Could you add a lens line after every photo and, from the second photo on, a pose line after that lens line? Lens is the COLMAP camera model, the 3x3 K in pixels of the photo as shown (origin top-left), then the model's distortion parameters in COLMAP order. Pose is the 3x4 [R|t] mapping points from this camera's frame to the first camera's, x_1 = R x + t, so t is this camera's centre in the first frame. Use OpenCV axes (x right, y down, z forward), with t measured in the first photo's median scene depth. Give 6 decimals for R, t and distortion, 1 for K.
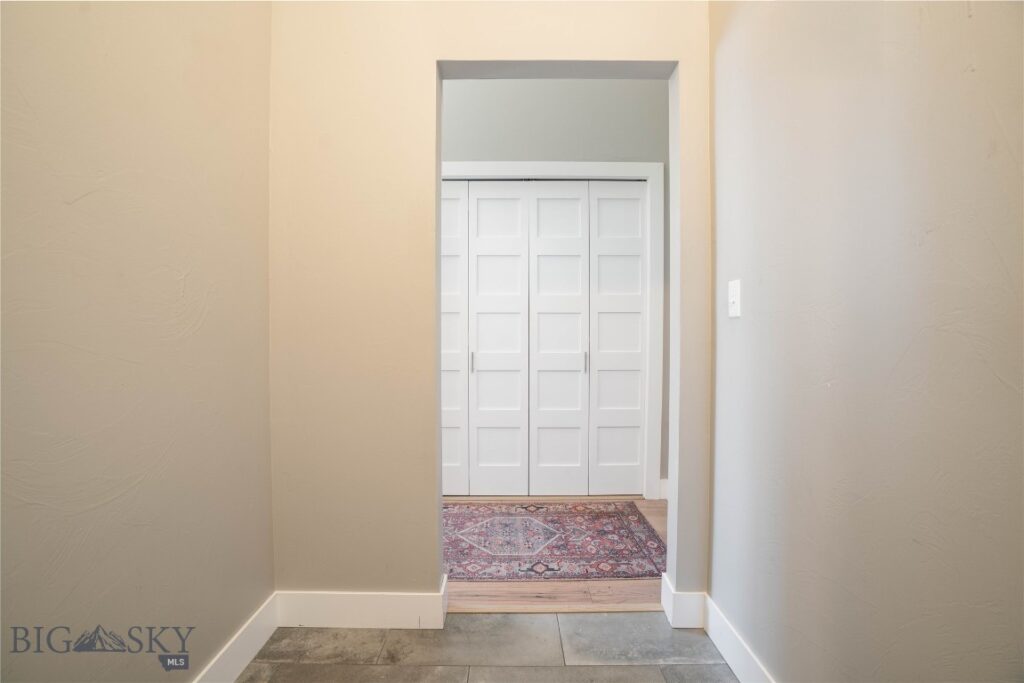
lens RADIAL K [[476.0, 0, 513.8], [0, 476.0, 341.4], [0, 0, 1]] dist [-0.034308, 0.006055]
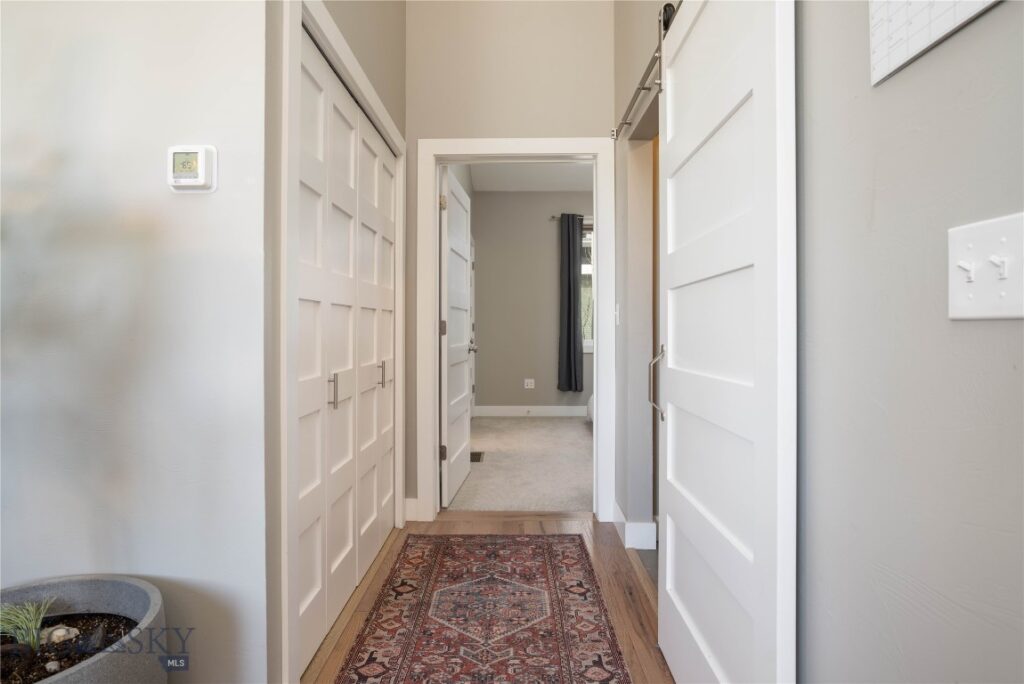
lens RADIAL K [[570.7, 0, 514.8], [0, 570.7, 334.1], [0, 0, 1]] dist [-0.007787, -0.000332]
pose [[-0.003480, 0.000031, 0.999994, -0.903638], [0.008453, 0.999964, -0.000002, -0.022320], [-0.999958, 0.008453, -0.003481, 0.948696]]
